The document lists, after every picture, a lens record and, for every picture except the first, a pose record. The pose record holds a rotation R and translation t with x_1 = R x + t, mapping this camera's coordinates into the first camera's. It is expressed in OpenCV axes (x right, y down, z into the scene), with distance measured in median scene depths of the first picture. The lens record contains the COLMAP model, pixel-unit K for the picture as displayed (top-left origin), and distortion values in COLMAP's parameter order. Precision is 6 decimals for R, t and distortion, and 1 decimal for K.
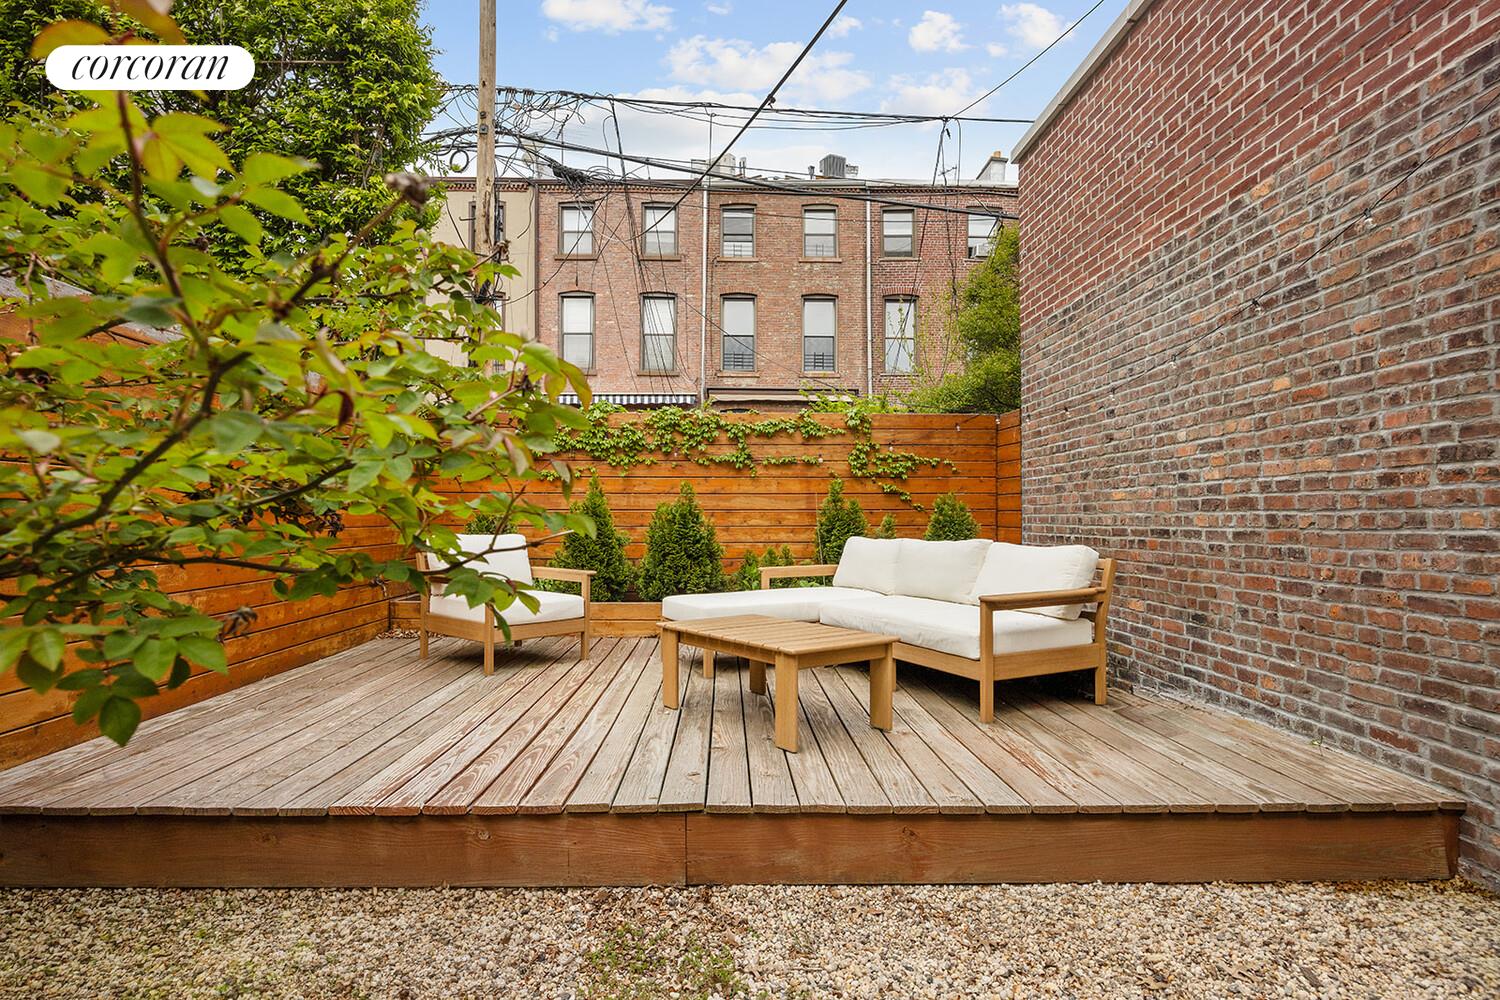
lens RADIAL K [[823.3, 0, 750.0], [0, 823.3, 500.0], [0, 0, 1]] dist [0.001357, 0.000897]
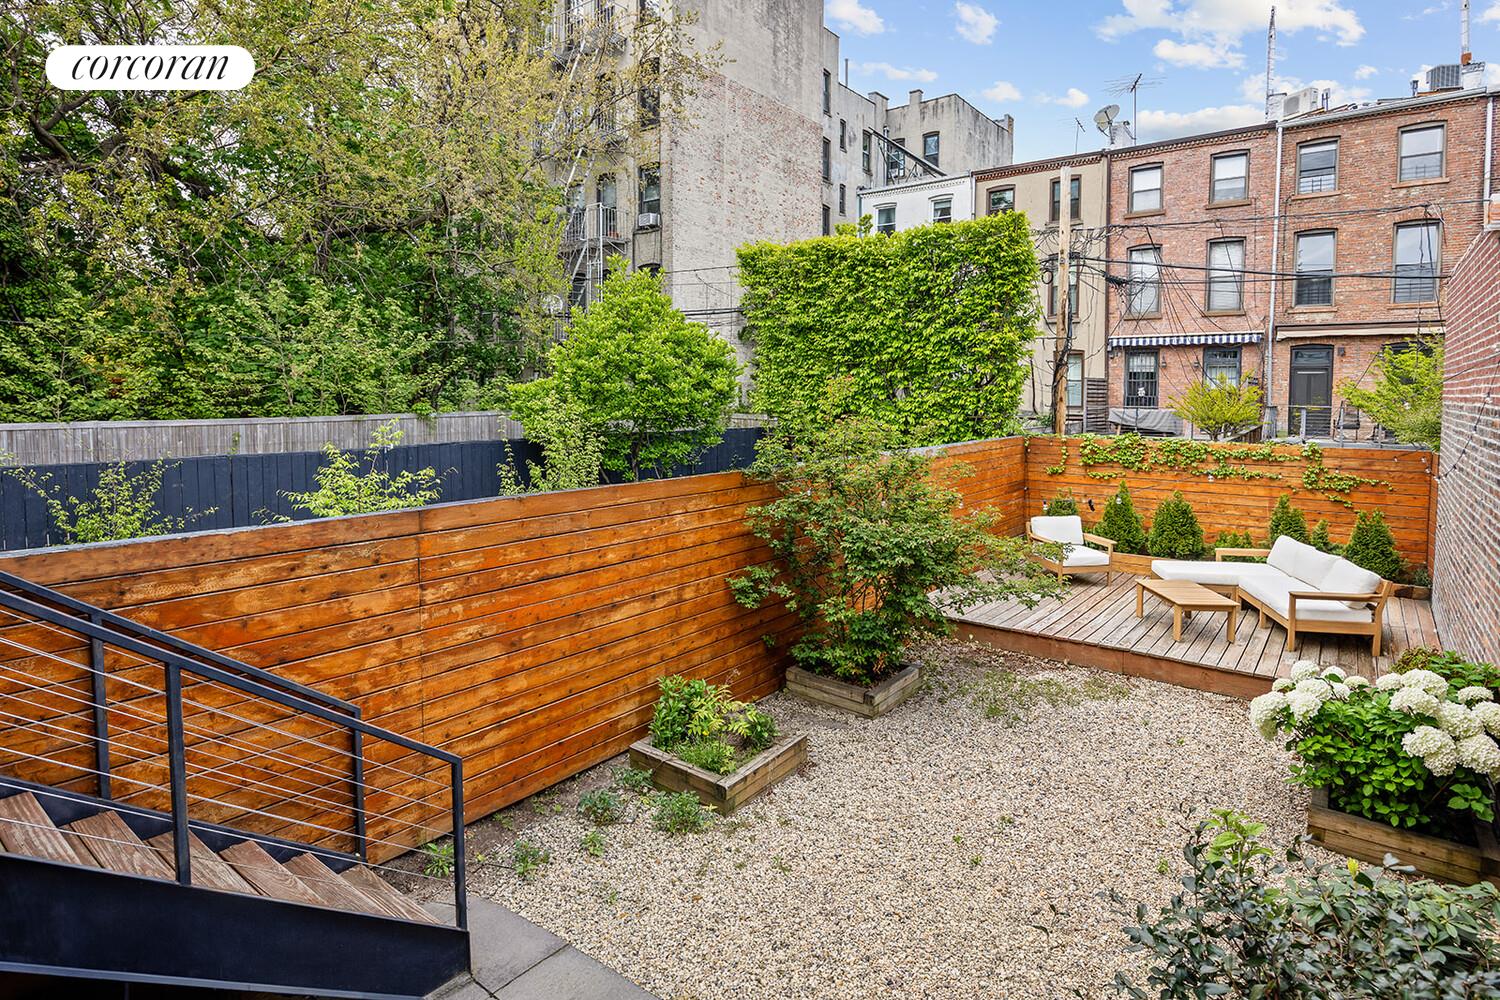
lens RADIAL K [[802.3, 0, 745.6], [0, 802.3, 429.3], [0, 0, 1]] dist [-0.014912, 0.001118]
pose [[0.773600, 0.030606, -0.632935, 0.253202], [0.007365, 0.998331, 0.057276, -0.230001], [0.633631, -0.048970, 0.772084, -0.788438]]
